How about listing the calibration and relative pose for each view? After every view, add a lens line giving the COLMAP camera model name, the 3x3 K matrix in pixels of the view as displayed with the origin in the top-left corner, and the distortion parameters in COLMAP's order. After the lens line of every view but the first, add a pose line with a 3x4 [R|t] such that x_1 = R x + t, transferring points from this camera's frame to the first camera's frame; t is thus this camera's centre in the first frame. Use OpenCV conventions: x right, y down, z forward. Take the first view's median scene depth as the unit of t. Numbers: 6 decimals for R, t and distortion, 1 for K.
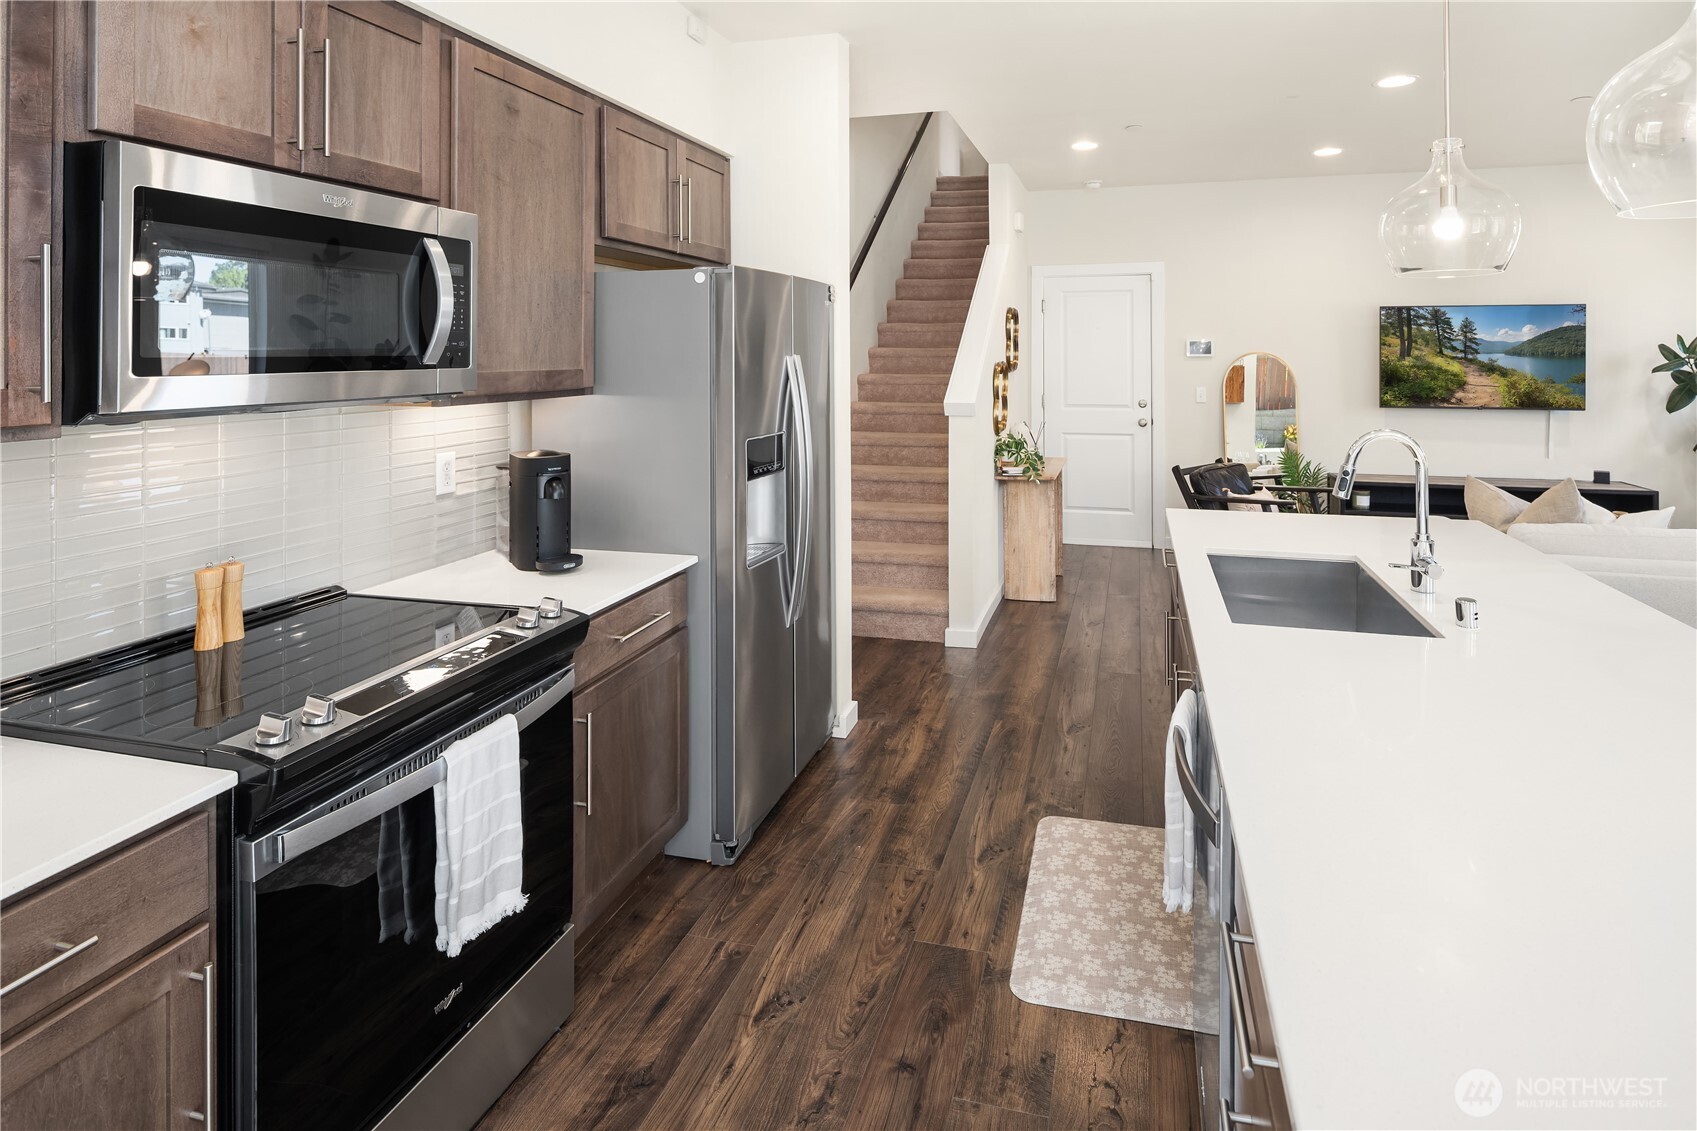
lens RADIAL K [[848.1, 0, 916.5], [0, 848.1, 345.2], [0, 0, 1]] dist [0.006424, -0.007169]
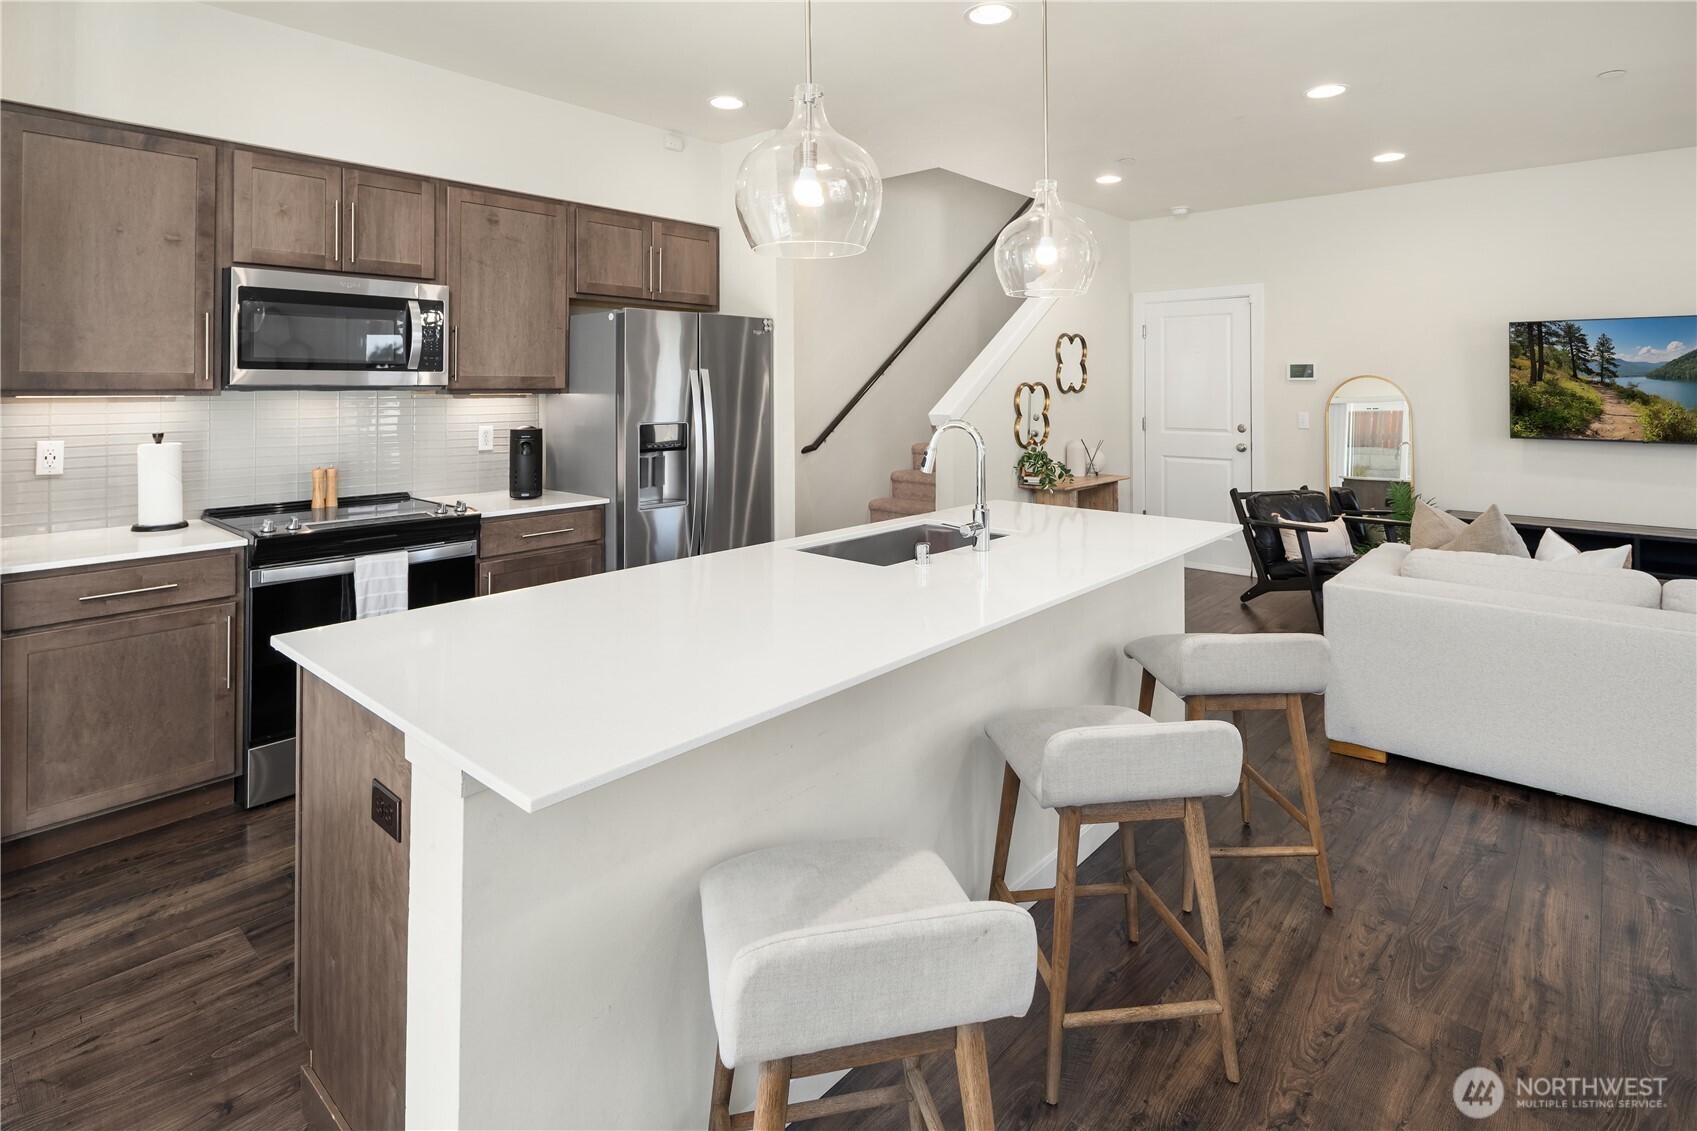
lens RADIAL K [[848.1, 0, 871.1], [0, 848.1, 377.5], [0, 0, 1]] dist [0.006424, -0.007169]
pose [[0.898751, 0.004141, -0.438439, 0.827883], [-0.003071, 0.999990, 0.003150, 0.023169], [0.438448, -0.001485, 0.898755, -0.161683]]
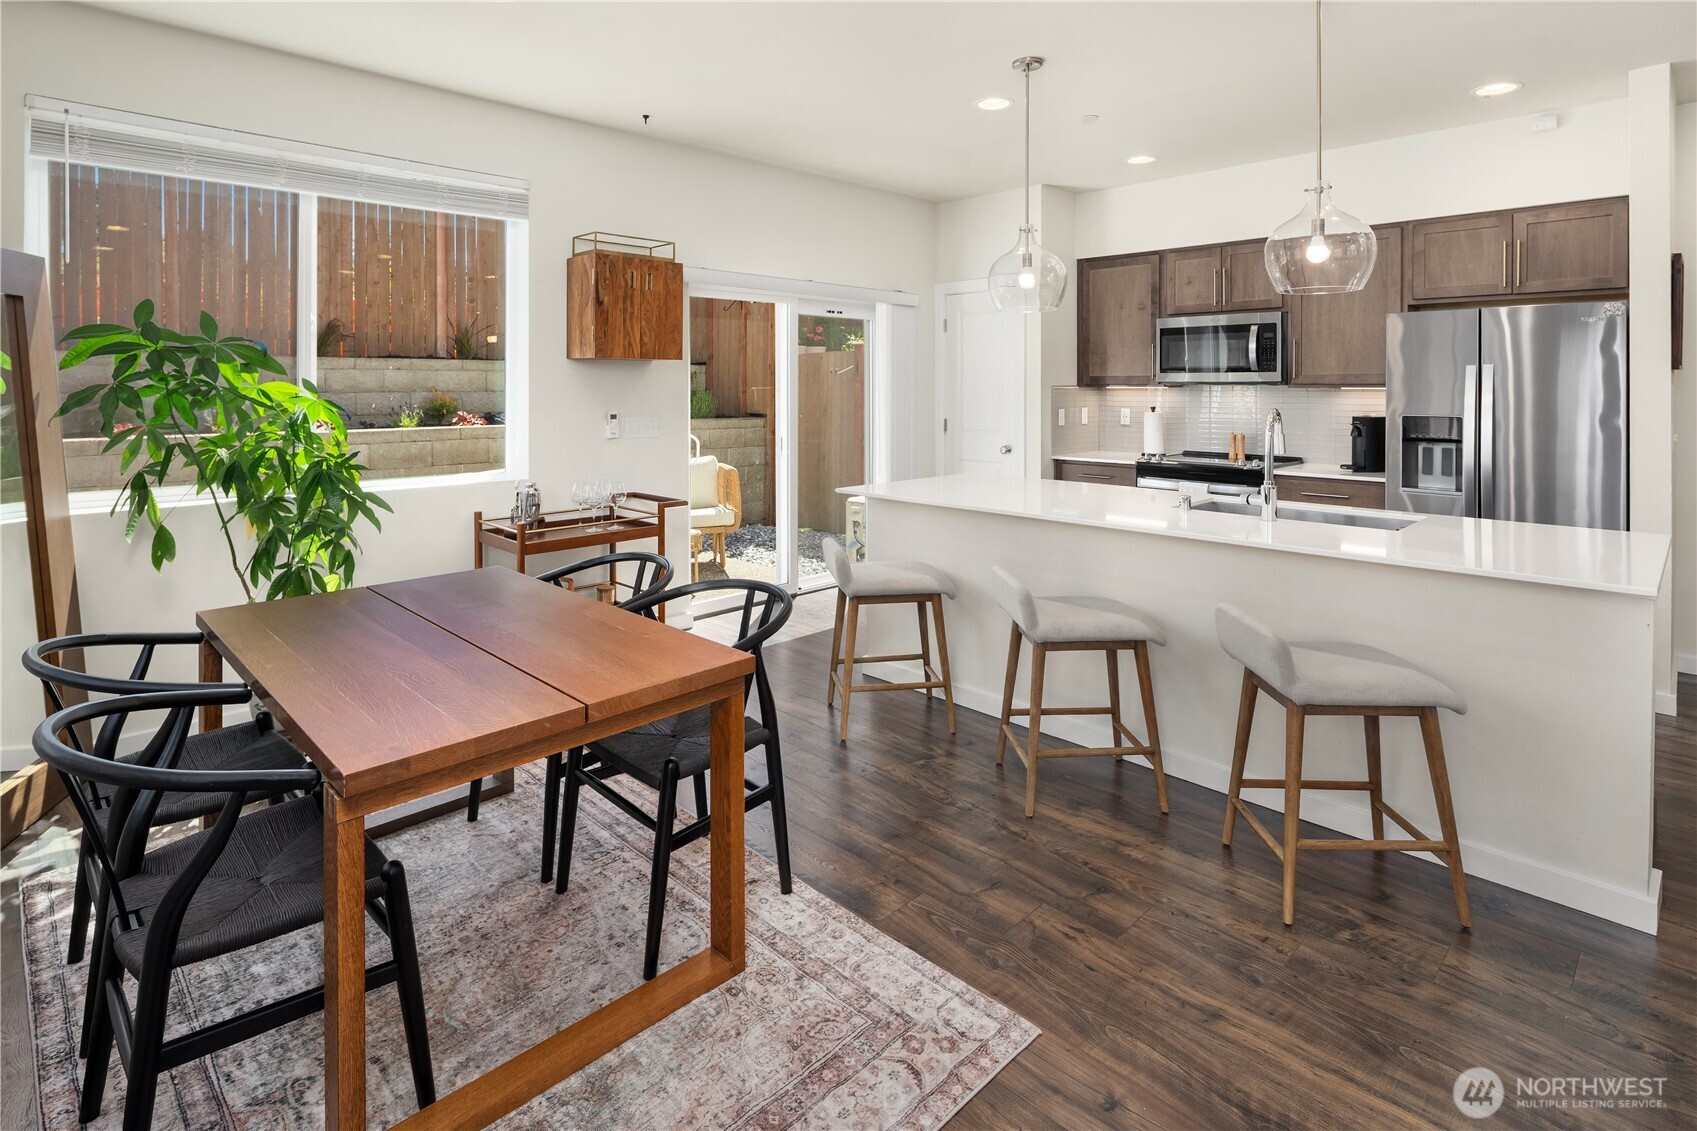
lens RADIAL K [[848.1, 0, 836.8], [0, 848.1, 387.7], [0, 0, 1]] dist [0.006424, -0.007169]
pose [[-0.517279, 0.007358, -0.855785, 1.841321], [0.009585, 0.999950, 0.002804, 0.042081], [0.855763, -0.006752, -0.517323, 0.927033]]
